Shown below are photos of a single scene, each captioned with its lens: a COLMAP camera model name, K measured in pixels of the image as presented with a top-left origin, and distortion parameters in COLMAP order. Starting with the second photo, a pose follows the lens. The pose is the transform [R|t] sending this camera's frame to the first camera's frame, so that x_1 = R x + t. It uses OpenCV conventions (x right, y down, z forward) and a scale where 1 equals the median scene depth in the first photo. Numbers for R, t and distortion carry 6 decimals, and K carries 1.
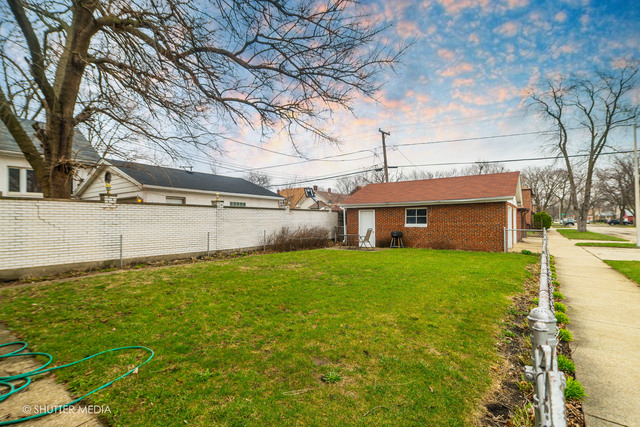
lens RADIAL K [[293.6, 0, 323.4], [0, 293.6, 215.2], [0, 0, 1]] dist [-0.000524, -0.000009]
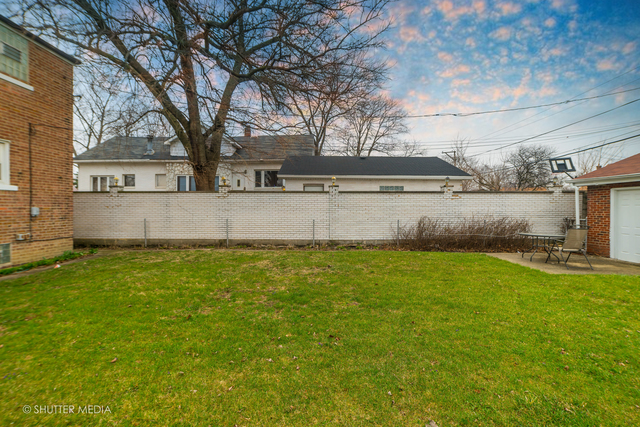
lens RADIAL K [[293.6, 0, 321.5], [0, 293.6, 210.8], [0, 0, 1]] dist [-0.000524, -0.000009]
pose [[0.591074, 0.012998, -0.806512, 0.331858], [0.009651, 0.999685, 0.023184, 0.006802], [0.806559, -0.021487, 0.590762, 0.407165]]
